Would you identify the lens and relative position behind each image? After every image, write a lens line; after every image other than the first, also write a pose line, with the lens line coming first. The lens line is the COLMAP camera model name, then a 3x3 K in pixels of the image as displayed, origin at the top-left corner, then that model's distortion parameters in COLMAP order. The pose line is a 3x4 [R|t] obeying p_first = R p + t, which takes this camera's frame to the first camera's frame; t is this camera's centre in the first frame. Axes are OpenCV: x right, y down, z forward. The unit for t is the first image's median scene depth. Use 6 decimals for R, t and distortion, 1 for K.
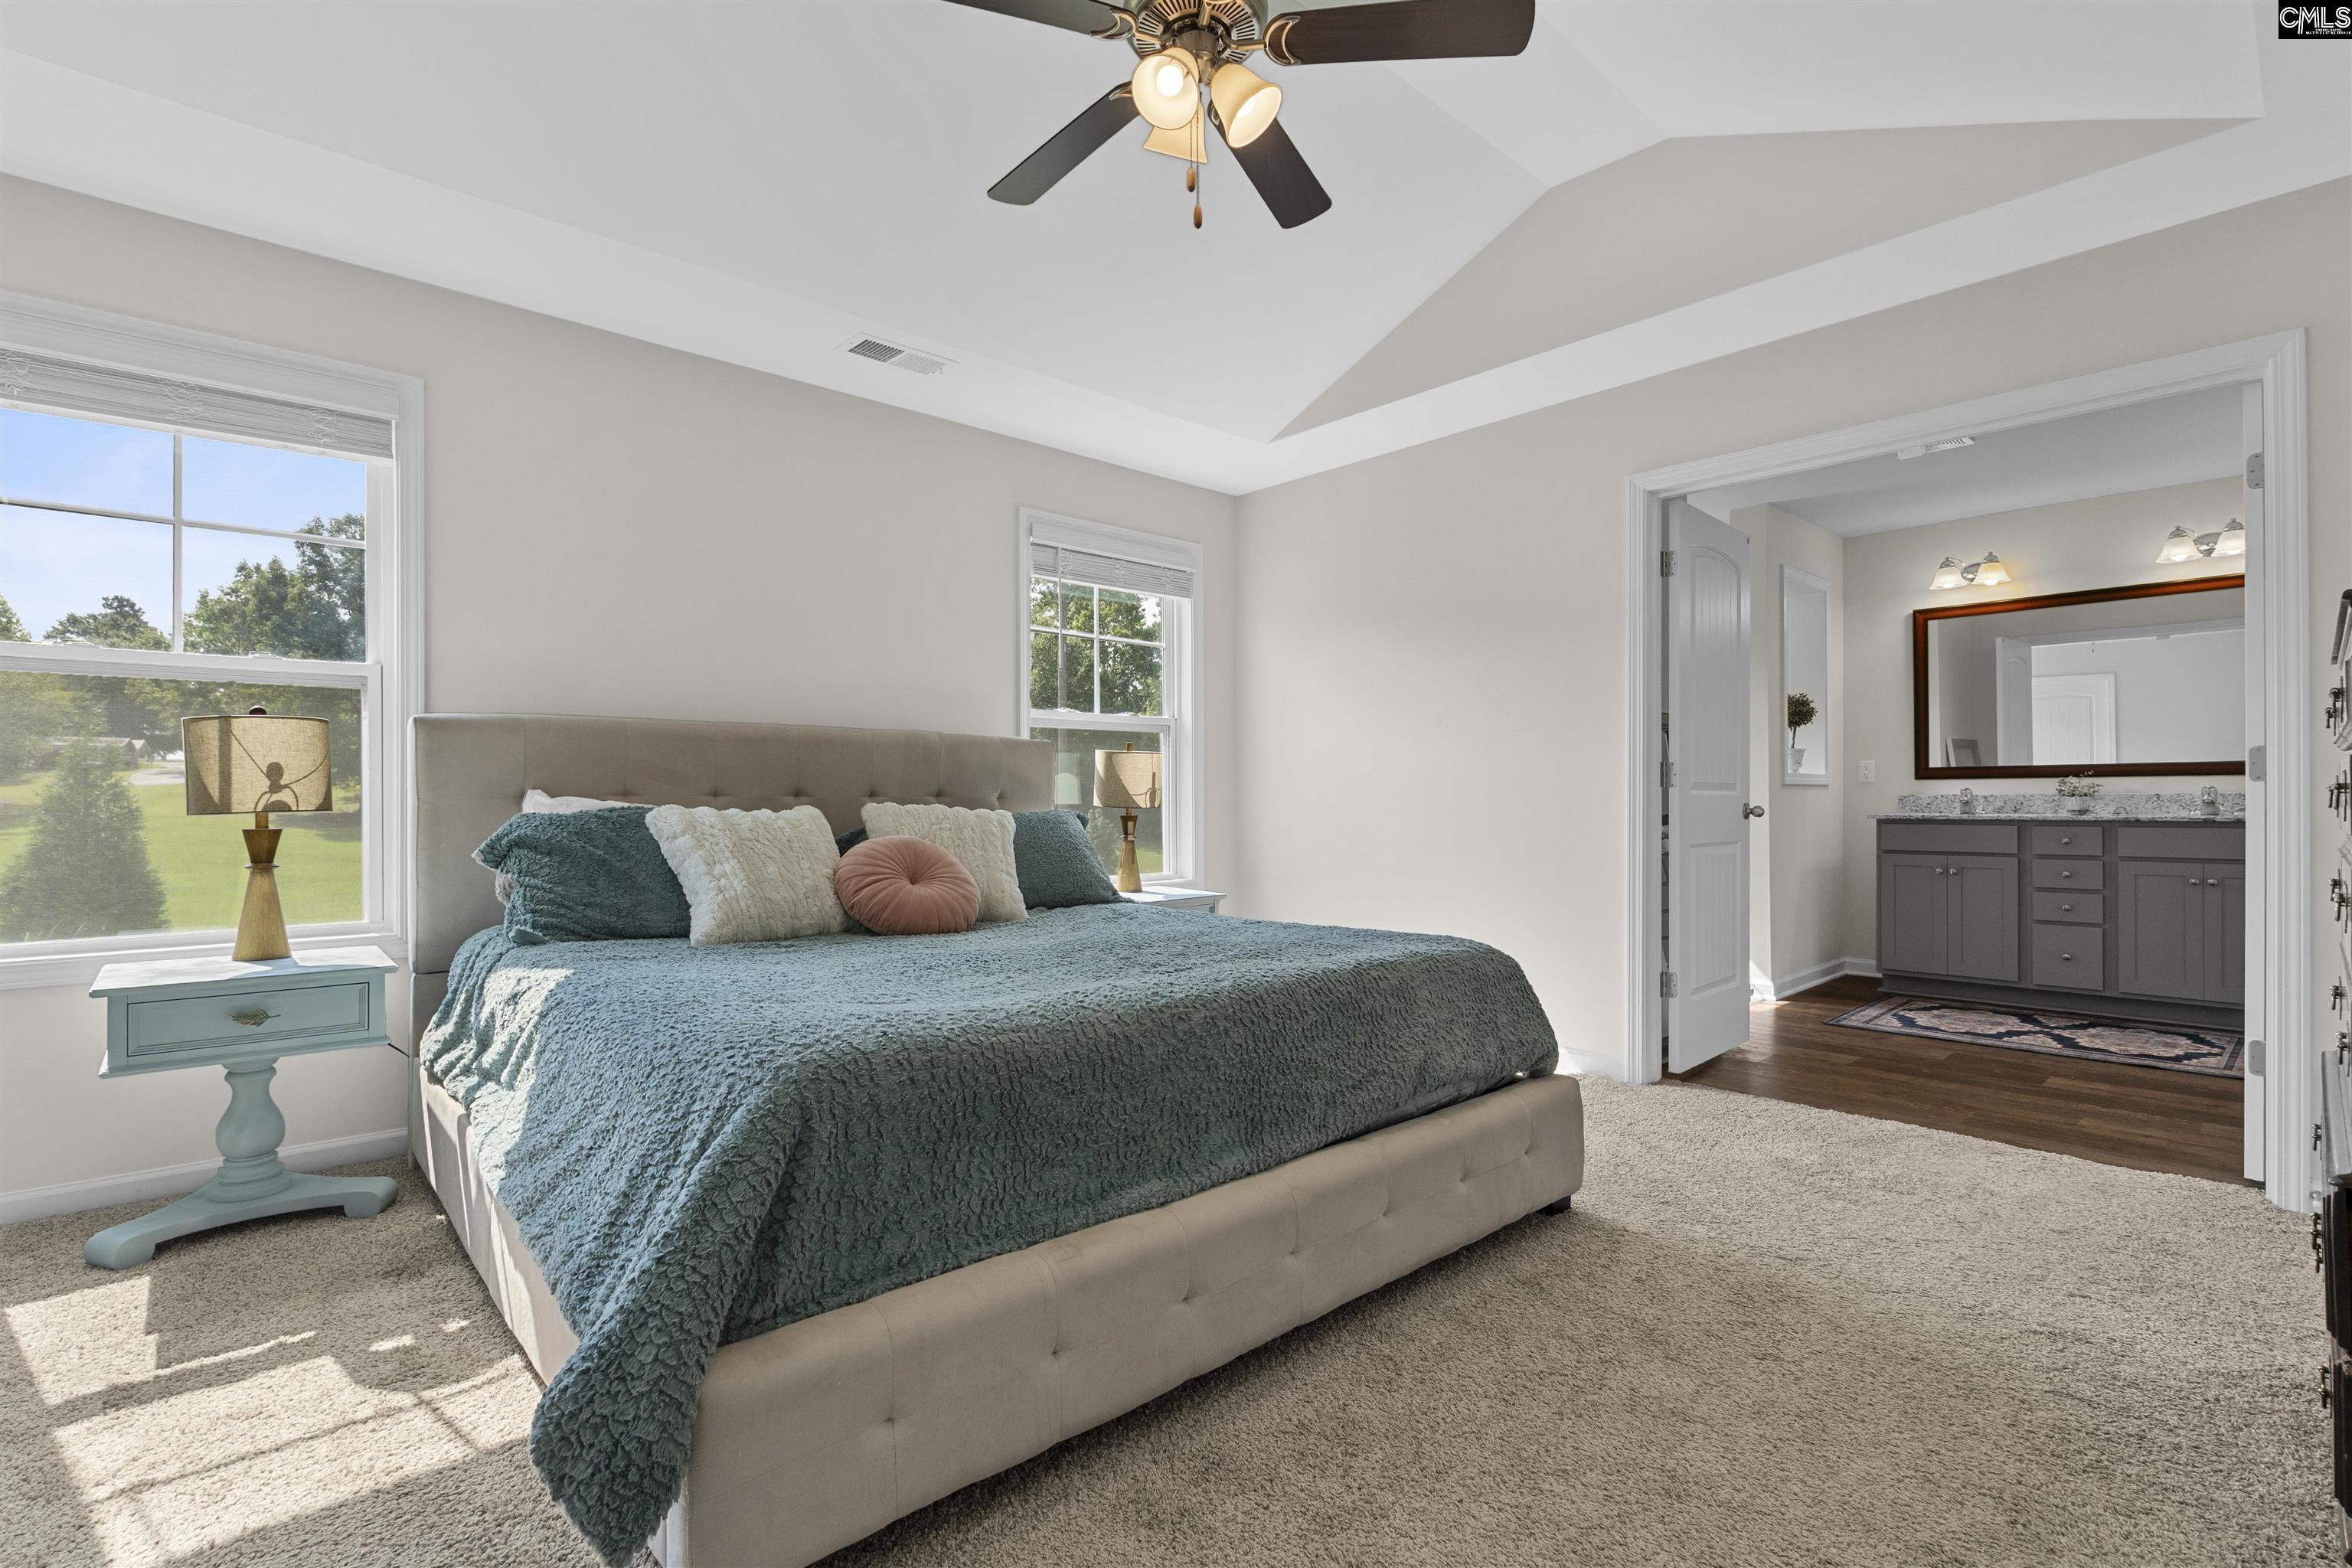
lens RADIAL K [[1096.8, 0, 1172.3], [0, 1096.8, 794.9], [0, 0, 1]] dist [0.000025, -0.000350]
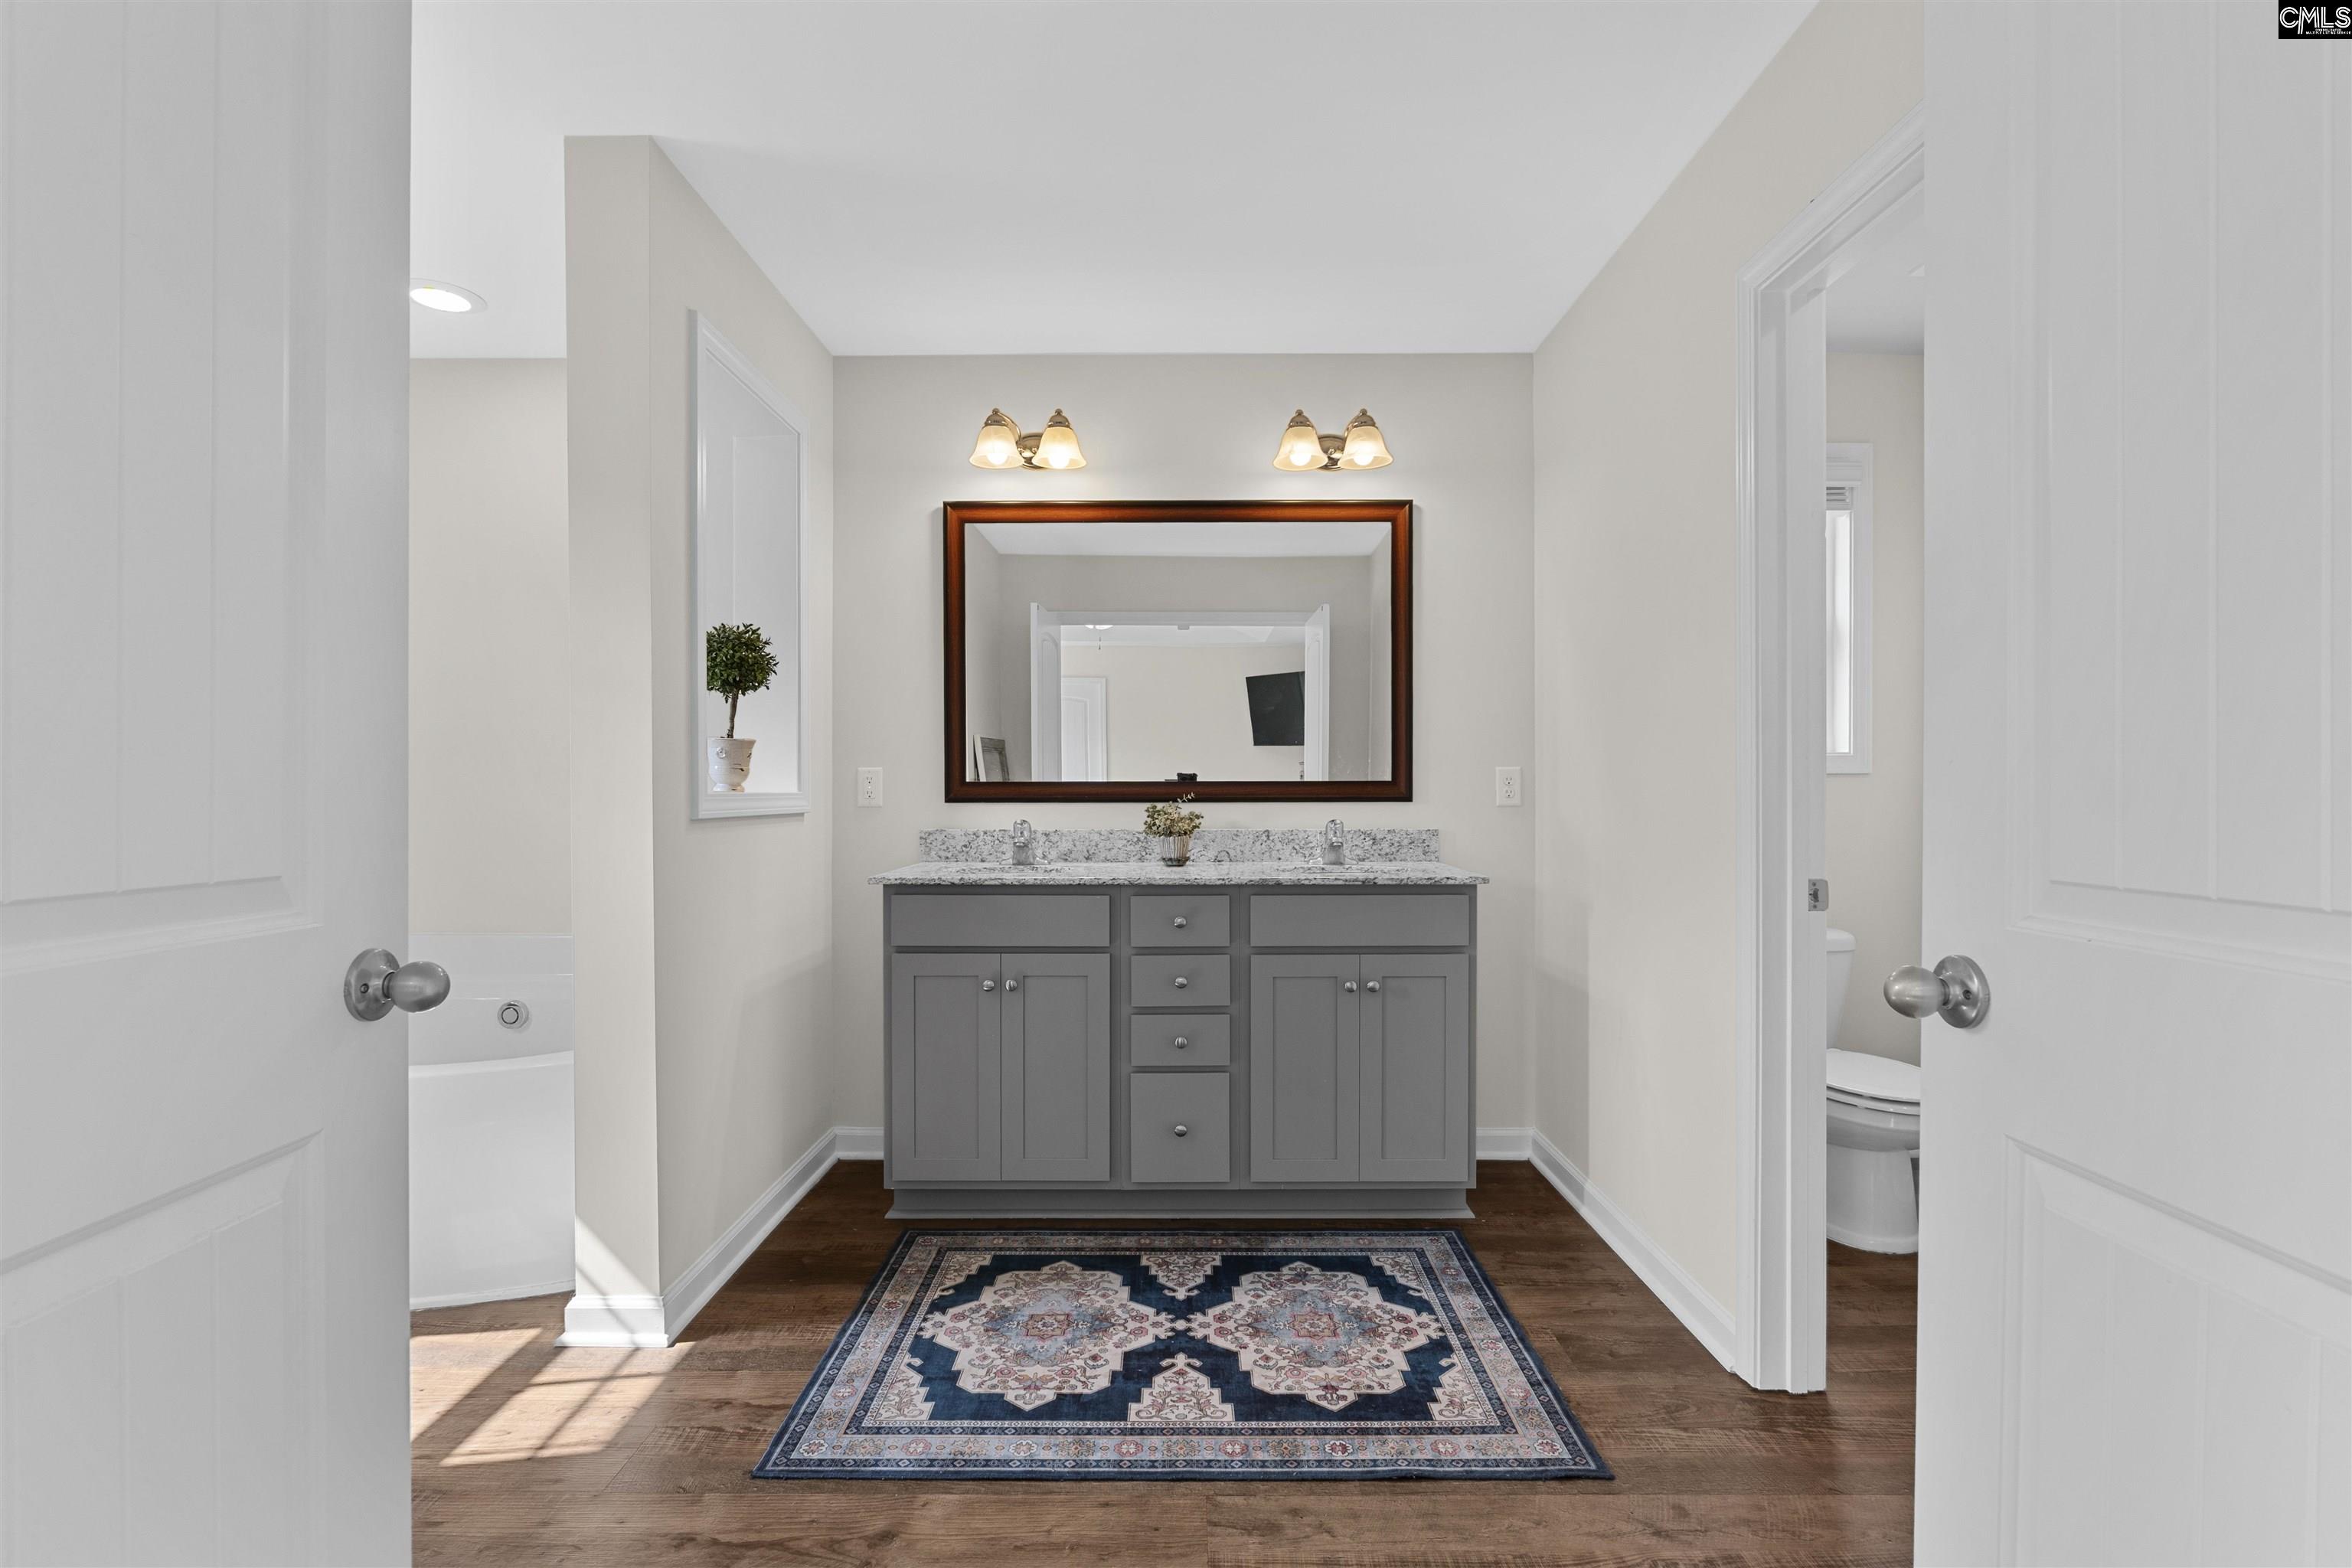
lens RADIAL K [[1088.9, 0, 1182.6], [0, 1088.9, 799.4], [0, 0, 1]] dist [-0.001163, -0.000088]
pose [[0.676659, -0.001057, 0.736296, 0.306222], [-0.005352, 0.999965, 0.006354, -0.017603], [-0.736277, -0.008240, 0.676630, 0.467954]]
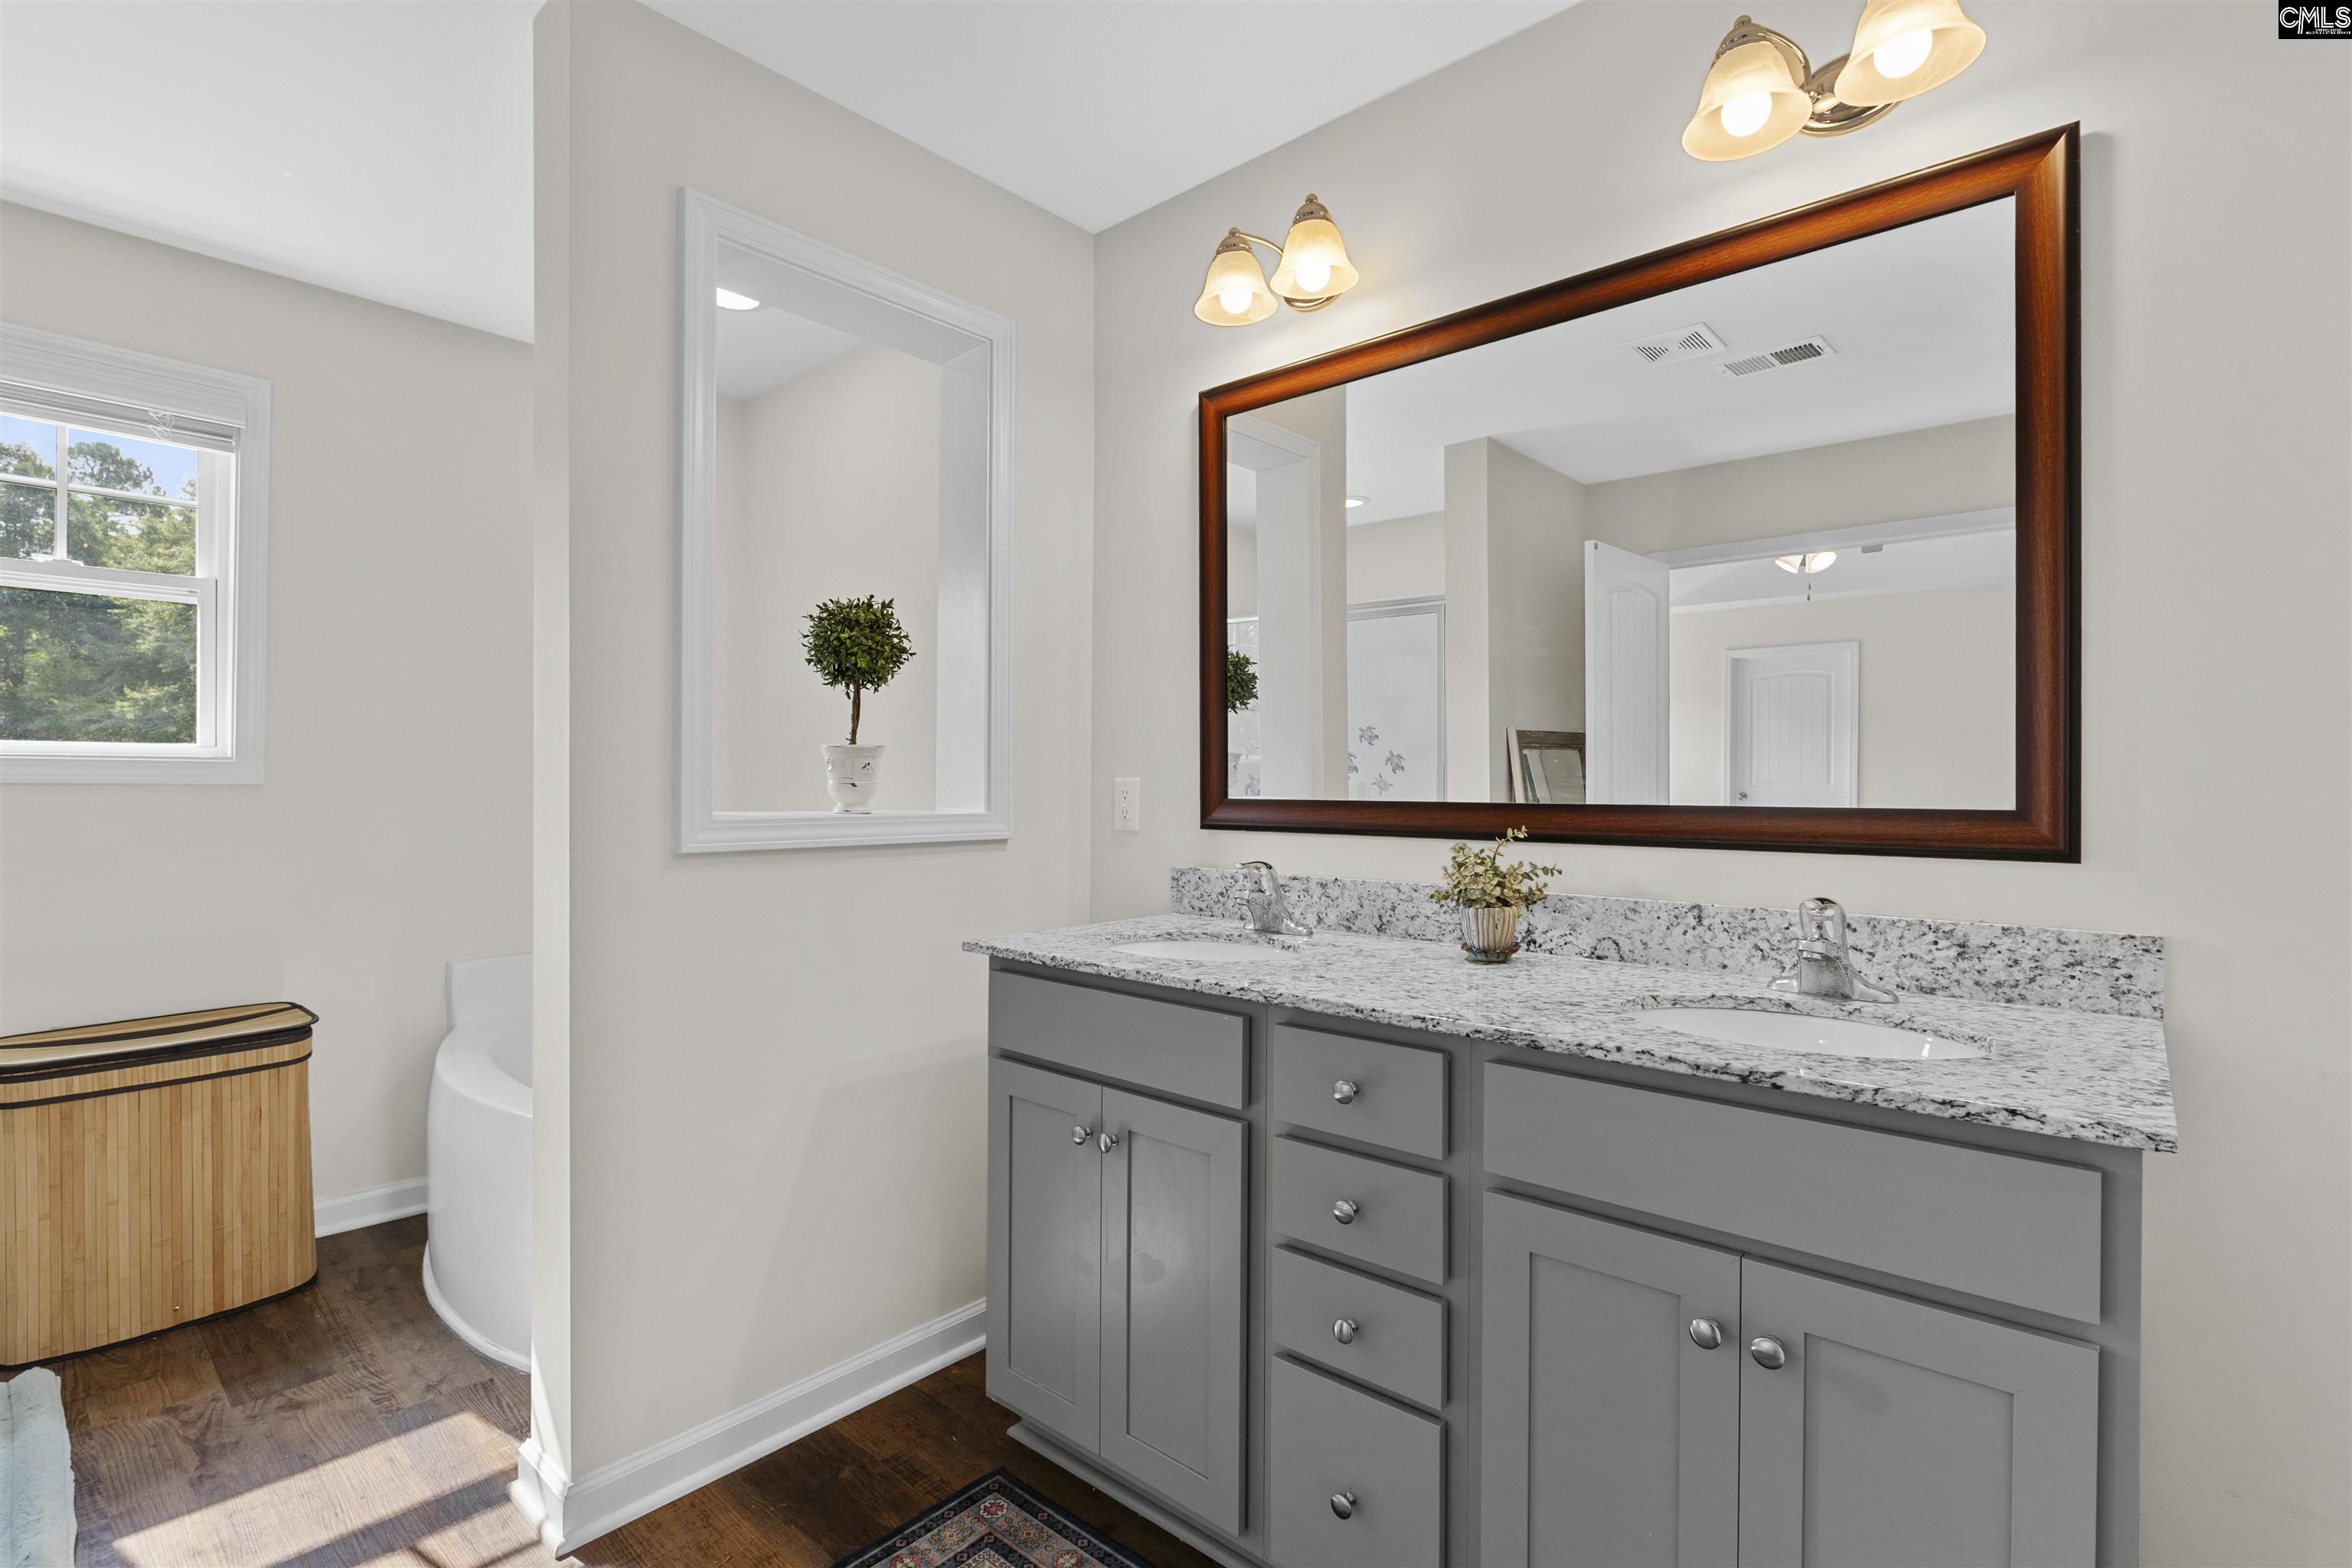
lens RADIAL K [[1092.0, 0, 1176.0], [0, 1092.0, 784.0], [0, 0, 1]] dist [-0.002954, -0.000273]
pose [[0.994406, 0.010132, 0.105140, 0.553059], [-0.010463, 0.999942, 0.002598, -0.027236], [-0.105108, -0.003683, 0.994454, 0.543121]]
